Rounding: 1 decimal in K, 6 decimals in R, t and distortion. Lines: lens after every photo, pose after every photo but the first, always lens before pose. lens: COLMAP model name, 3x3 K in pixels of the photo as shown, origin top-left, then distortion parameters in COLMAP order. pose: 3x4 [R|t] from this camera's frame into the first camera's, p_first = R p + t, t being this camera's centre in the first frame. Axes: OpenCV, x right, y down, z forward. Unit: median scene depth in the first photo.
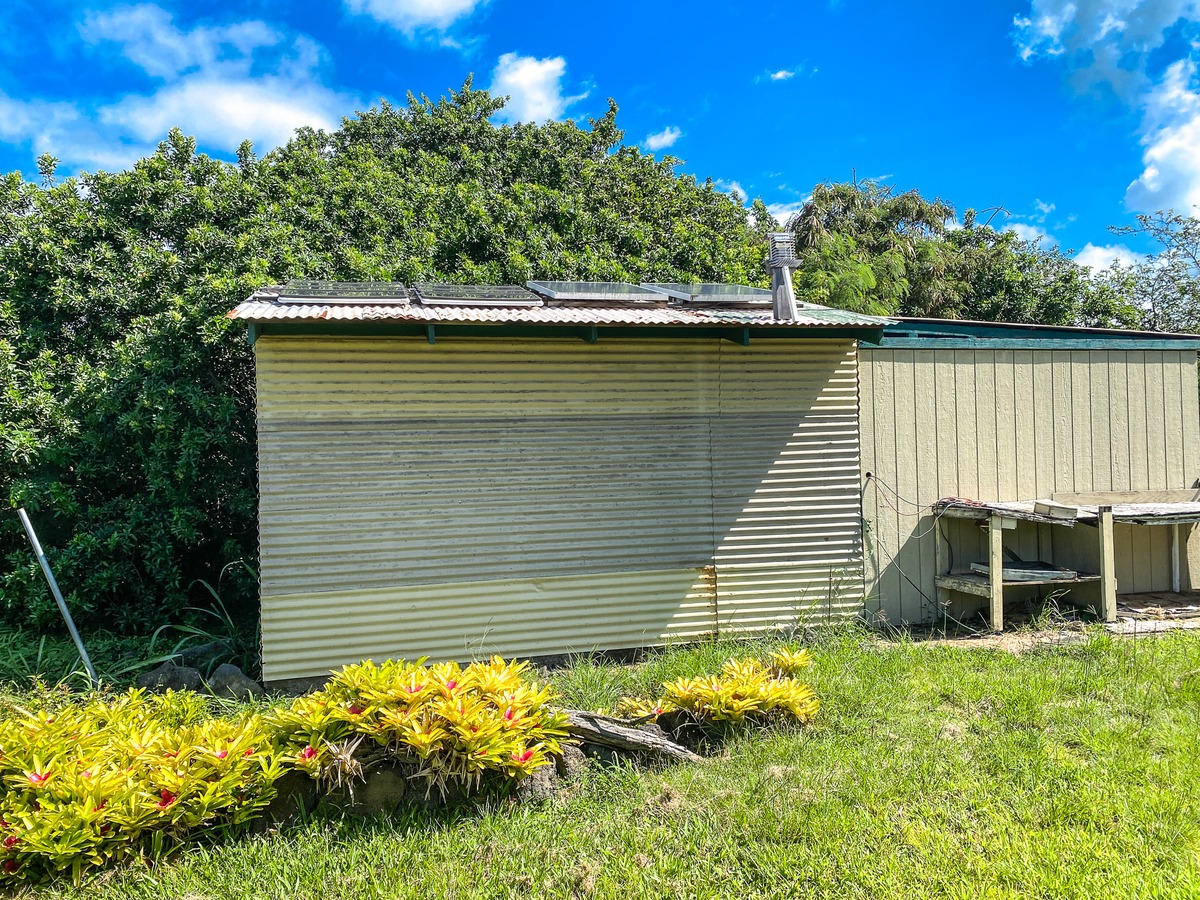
lens RADIAL K [[900.6, 0, 590.2], [0, 900.6, 455.7], [0, 0, 1]] dist [0.048077, -0.066482]
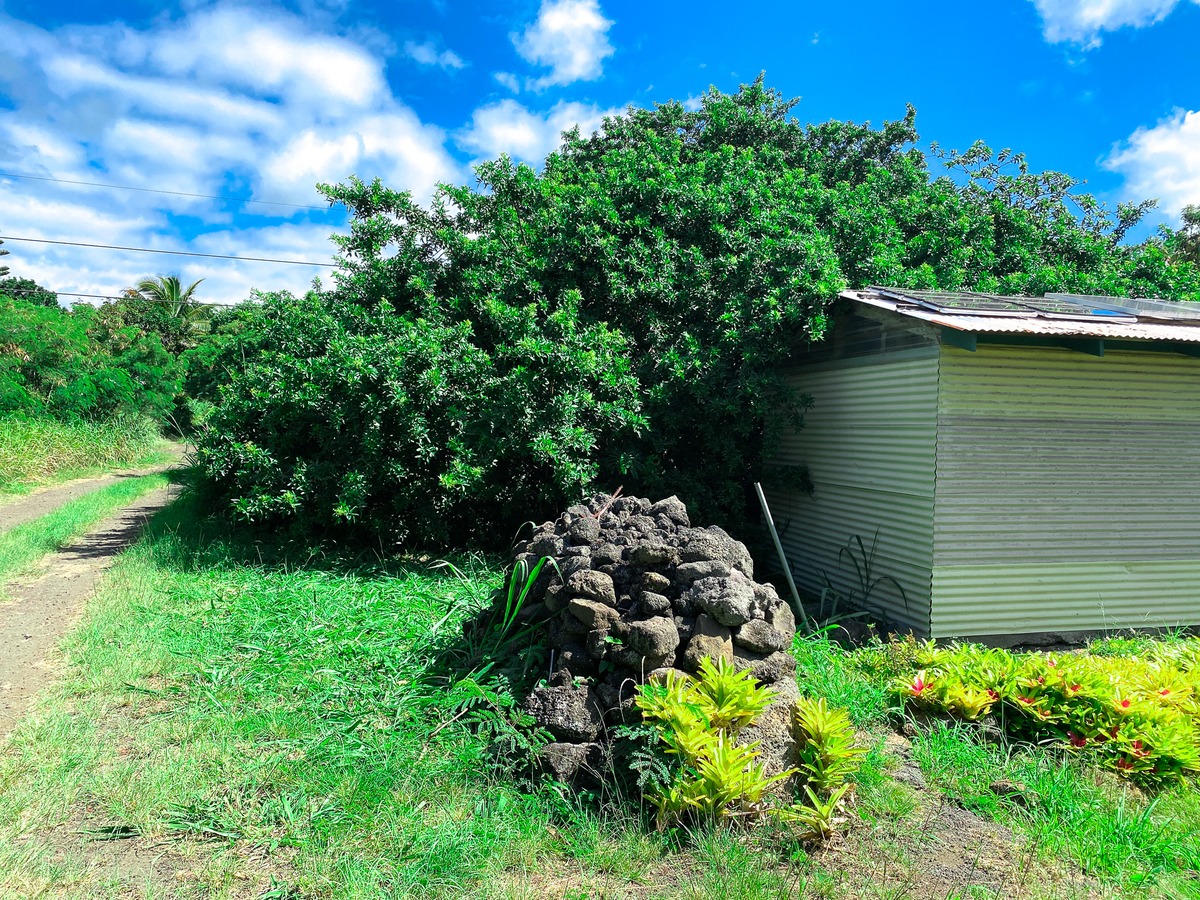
lens RADIAL K [[900.6, 0, 601.2], [0, 900.6, 454.2], [0, 0, 1]] dist [0.048077, -0.066482]
pose [[0.998872, 0.047376, -0.003261, -0.735698], [-0.047265, 0.998482, 0.028276, -0.001463], [0.004596, -0.028089, 0.999595, -0.153567]]
